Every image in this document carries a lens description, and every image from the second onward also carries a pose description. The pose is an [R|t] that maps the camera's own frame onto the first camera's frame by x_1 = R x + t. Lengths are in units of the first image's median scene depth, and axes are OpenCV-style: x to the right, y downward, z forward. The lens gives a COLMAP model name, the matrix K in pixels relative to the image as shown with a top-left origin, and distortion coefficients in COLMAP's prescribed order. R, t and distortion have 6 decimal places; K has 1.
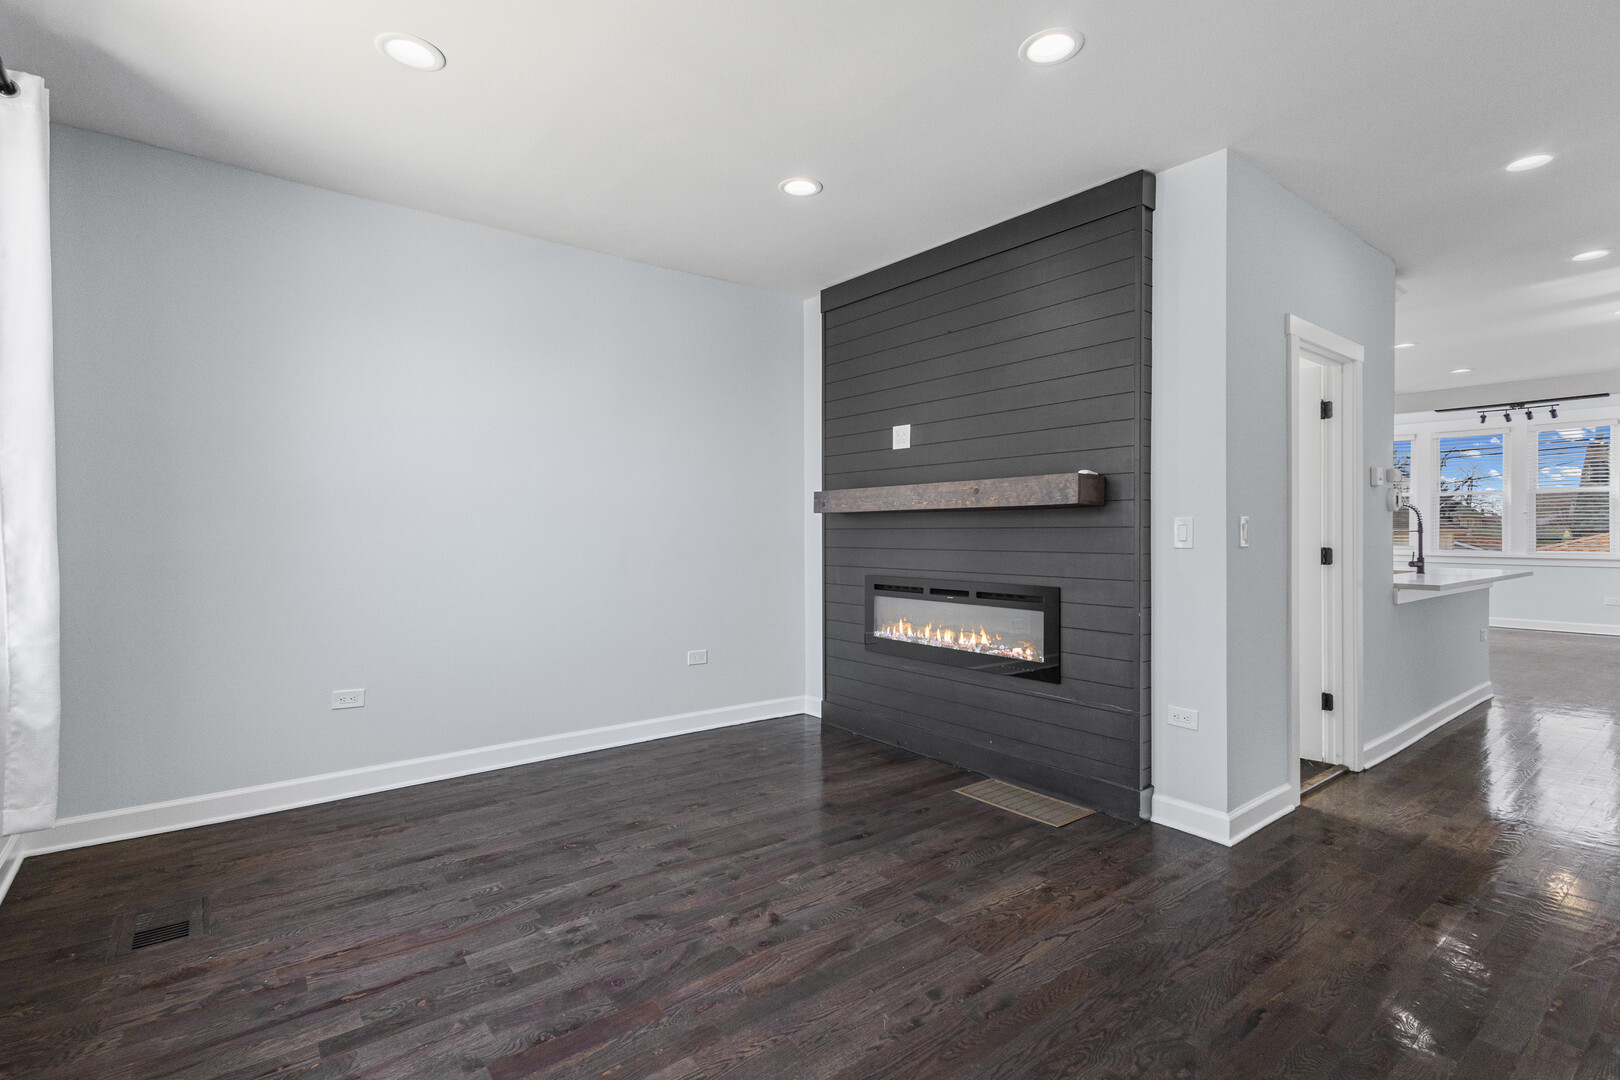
lens RADIAL K [[750.1, 0, 806.9], [0, 750.1, 538.2], [0, 0, 1]] dist [0.010438, -0.000733]
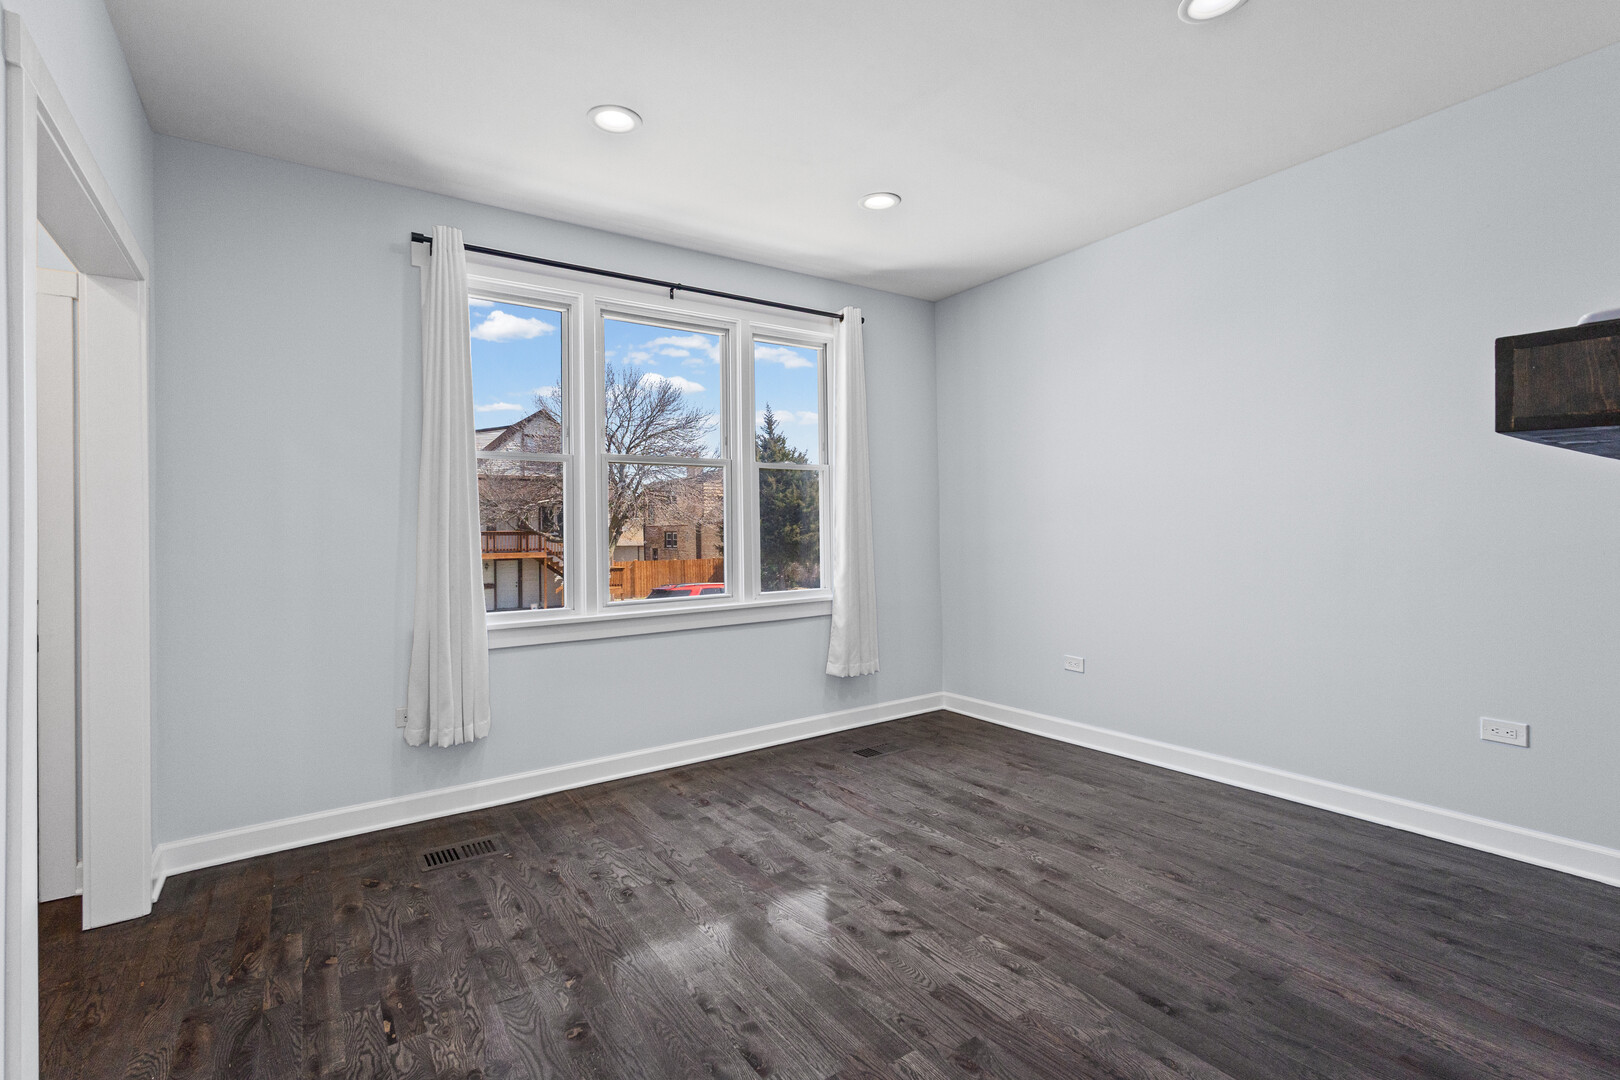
lens RADIAL K [[750.1, 0, 819.0], [0, 750.1, 533.8], [0, 0, 1]] dist [0.010438, -0.000733]
pose [[-0.052525, 0.003656, -0.998613, 0.720397], [0.010275, 0.999942, 0.003120, -0.005205], [0.998567, -0.010097, -0.052559, 0.750132]]
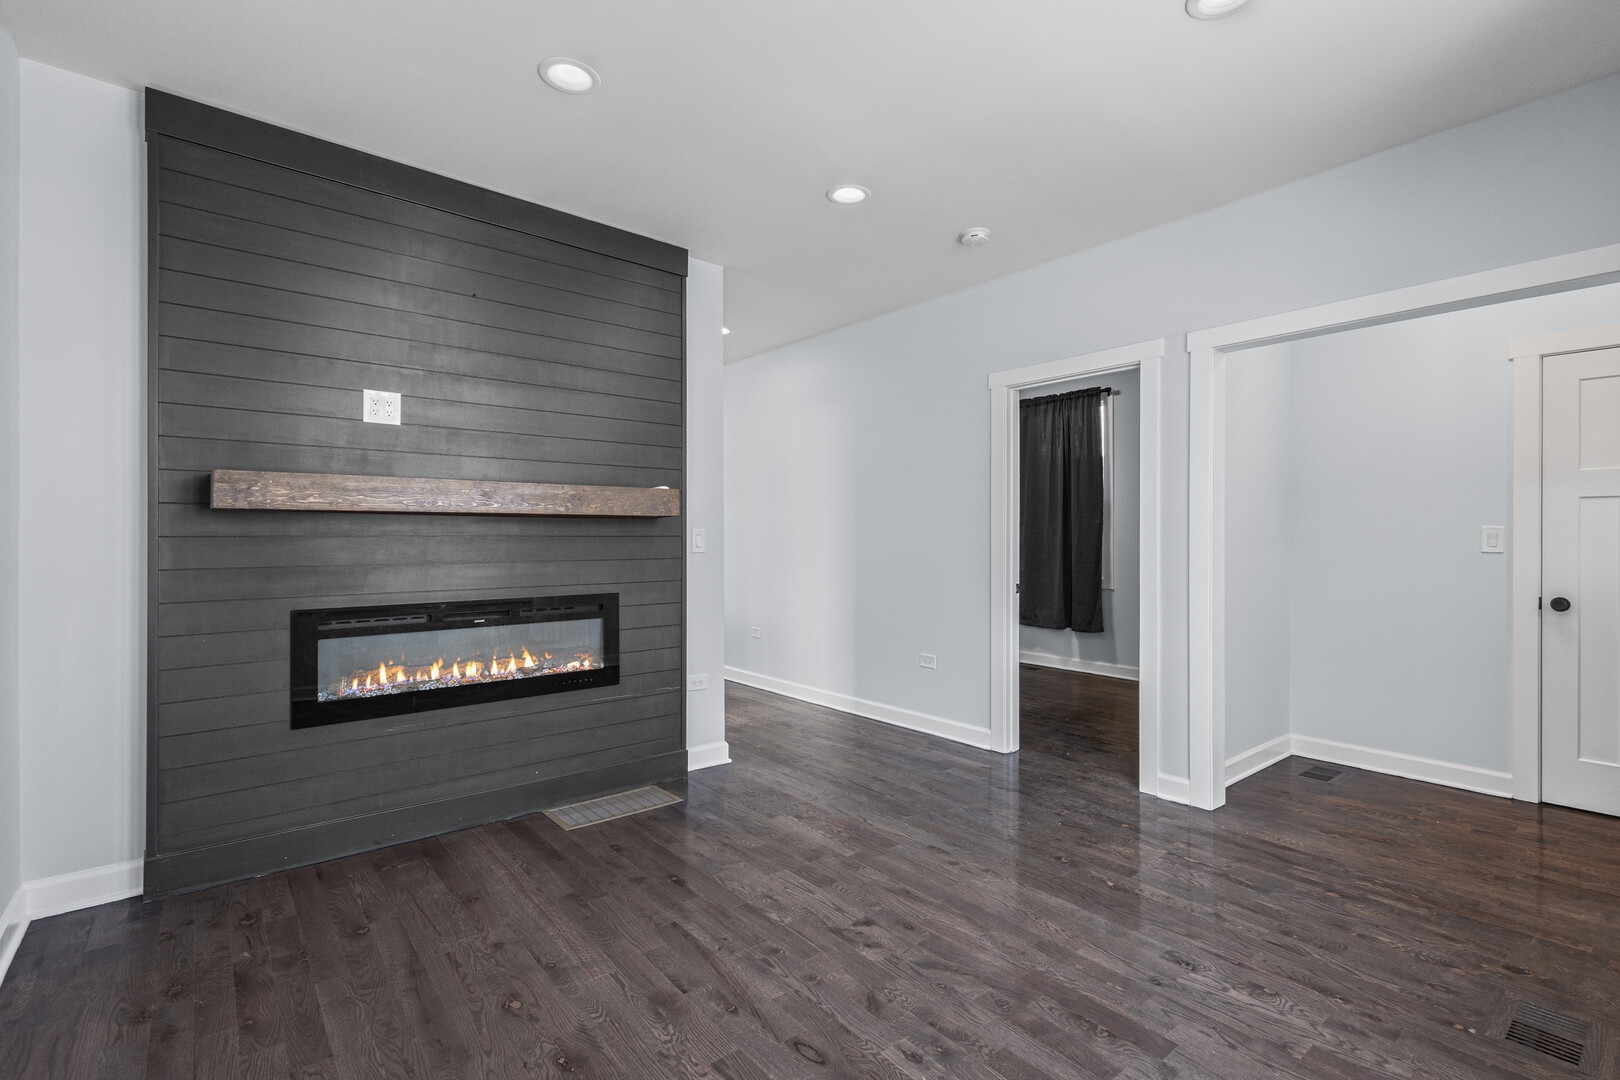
lens RADIAL K [[750.1, 0, 803.9], [0, 750.1, 538.3], [0, 0, 1]] dist [0.010438, -0.000733]
pose [[-0.021869, 0.001213, 0.999760, -0.828891], [0.007240, 0.999973, -0.001055, -0.009634], [-0.999735, 0.007215, -0.021877, 0.863339]]
